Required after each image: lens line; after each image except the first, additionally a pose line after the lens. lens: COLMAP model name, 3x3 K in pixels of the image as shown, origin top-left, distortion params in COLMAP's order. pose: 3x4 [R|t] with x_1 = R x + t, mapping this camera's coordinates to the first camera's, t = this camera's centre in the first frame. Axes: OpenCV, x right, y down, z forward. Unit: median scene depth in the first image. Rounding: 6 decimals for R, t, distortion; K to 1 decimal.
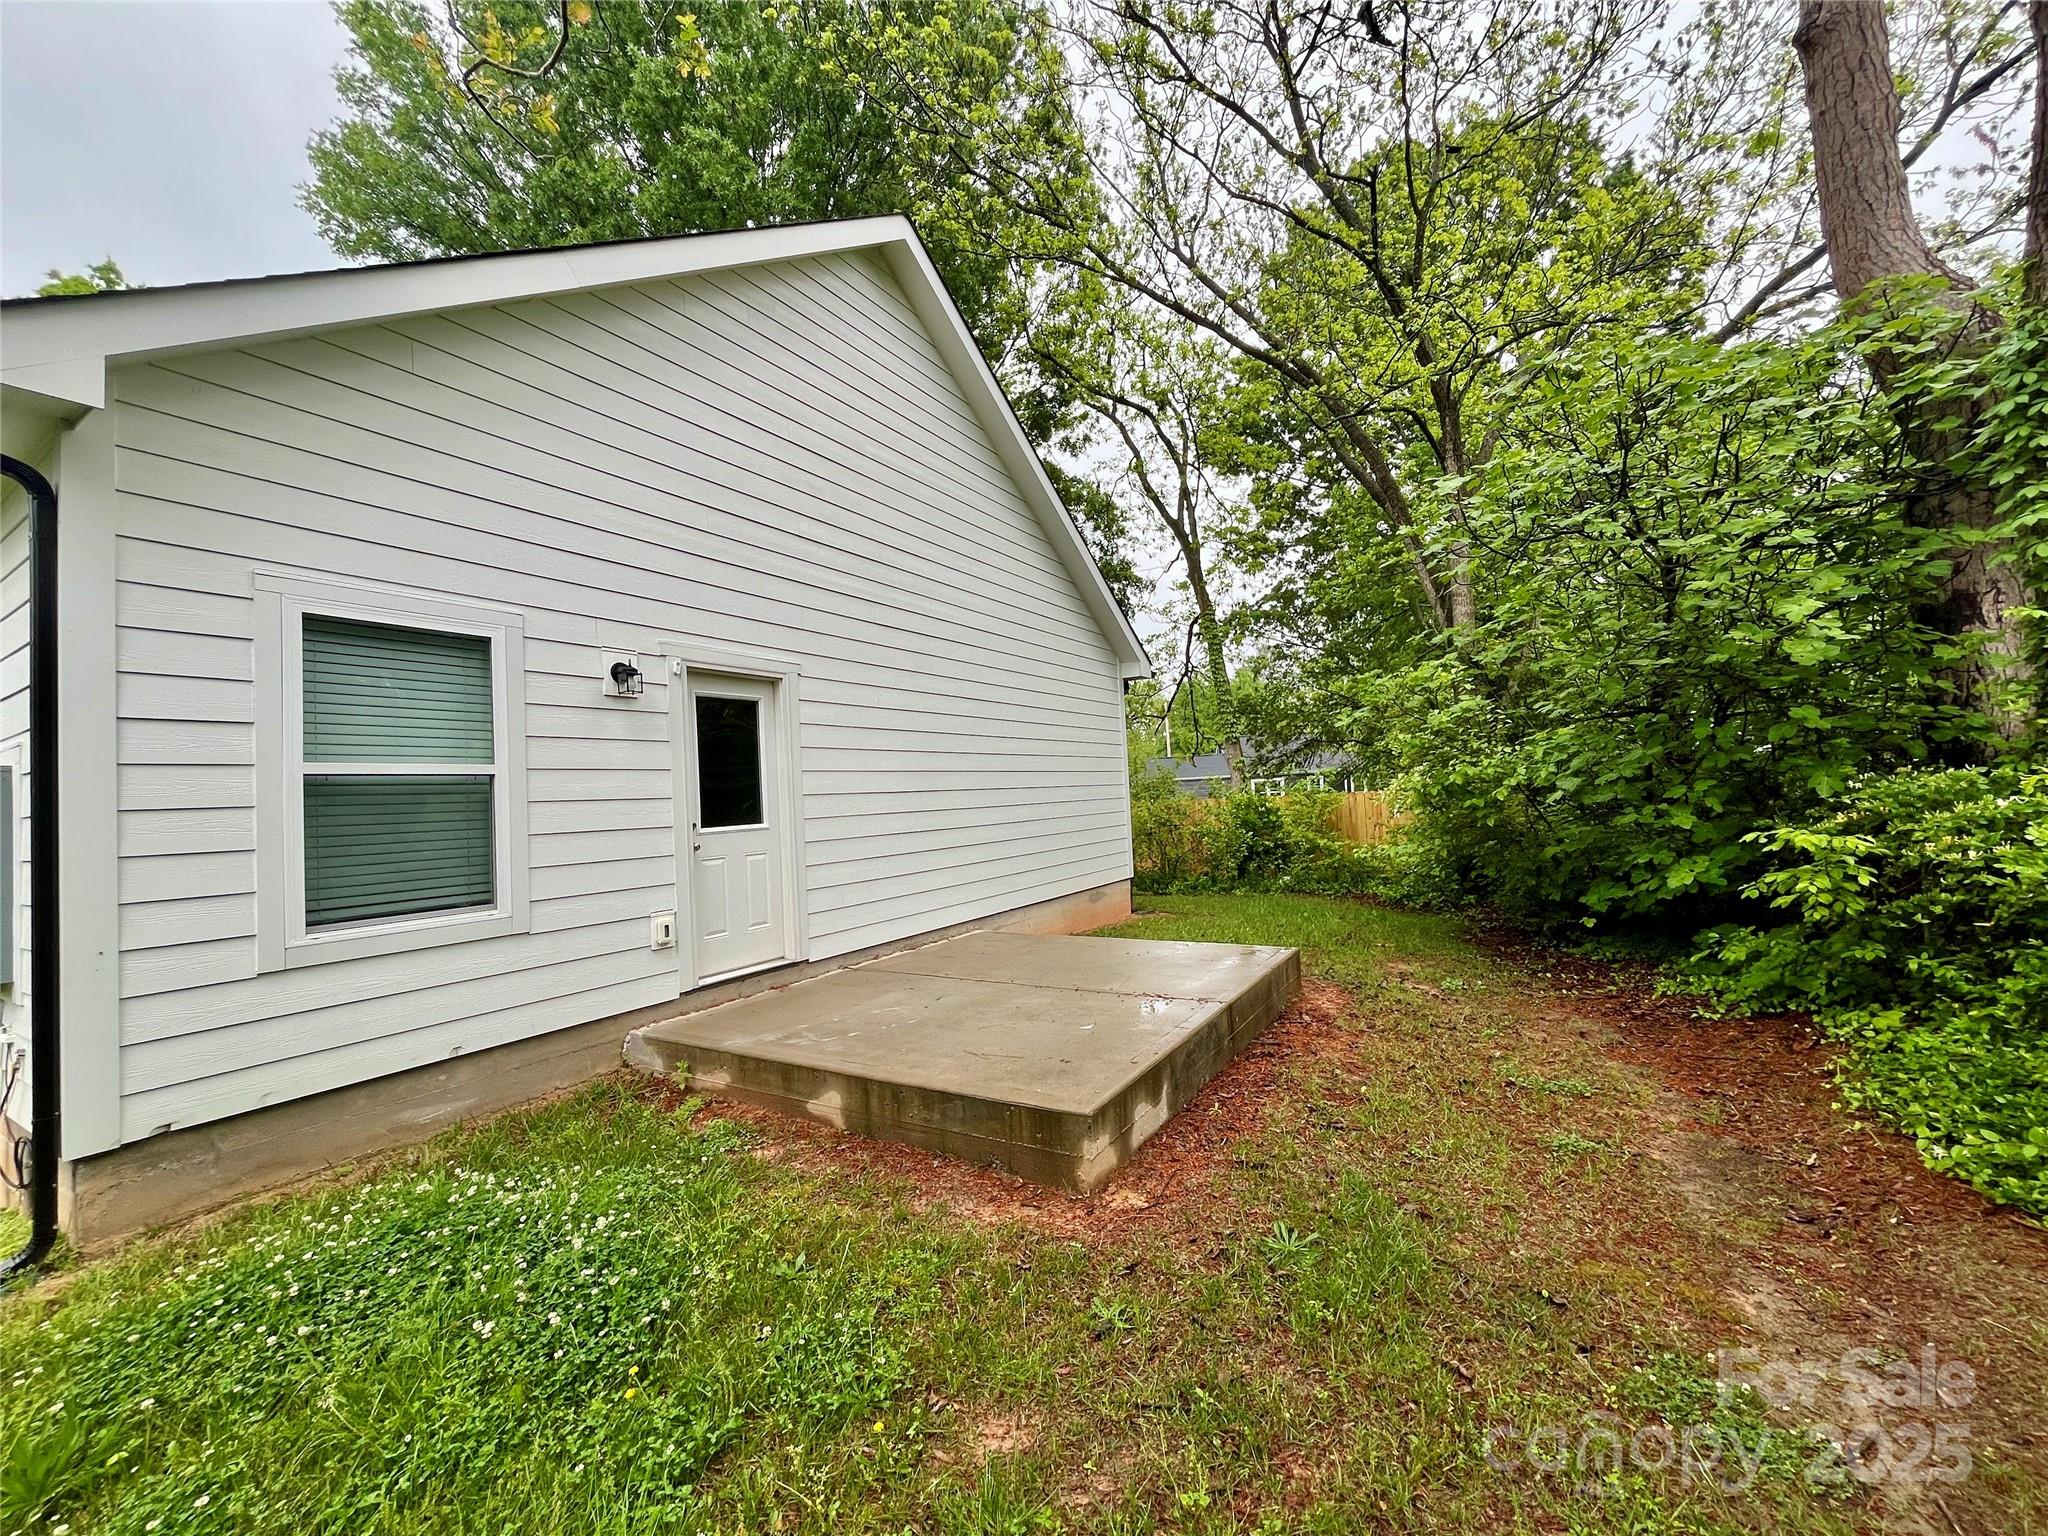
lens RADIAL K [[832.3, 0, 1024.0], [0, 832.3, 768.0], [0, 0, 1]] dist [-0.000475, -0.000035]
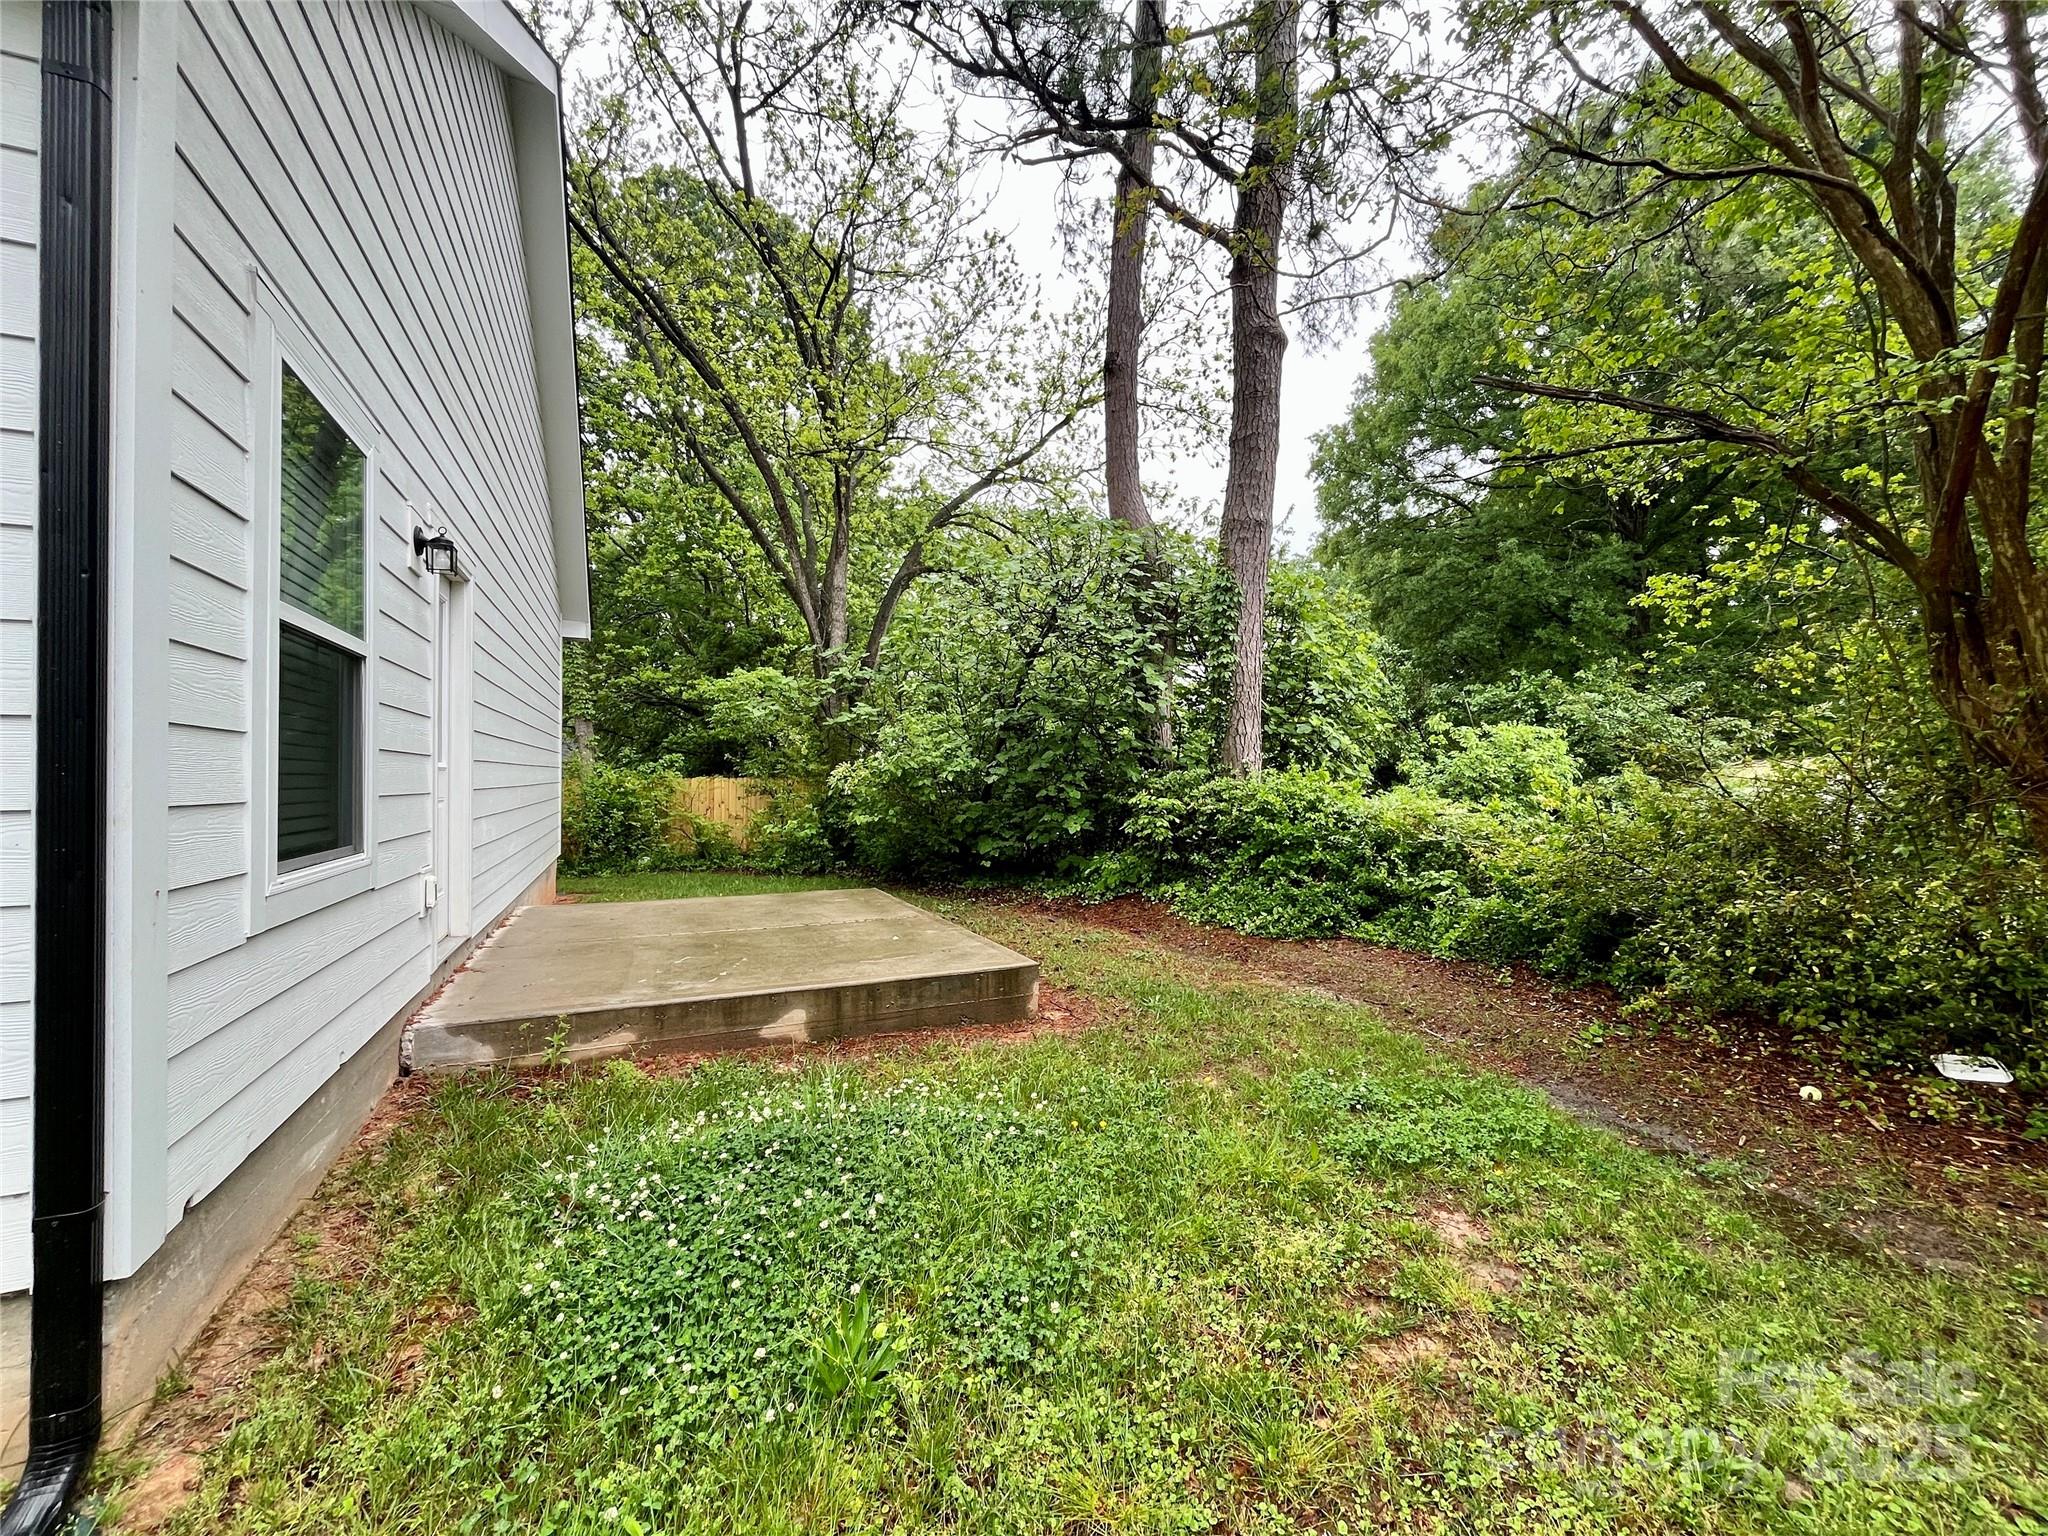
lens RADIAL K [[832.3, 0, 1024.0], [0, 832.3, 768.0], [0, 0, 1]] dist [-0.000475, -0.000035]
pose [[0.560974, 0.055766, 0.825953, -0.945824], [-0.051690, 0.998141, -0.032284, 0.098226], [-0.826218, -0.024583, 0.562814, 0.165820]]
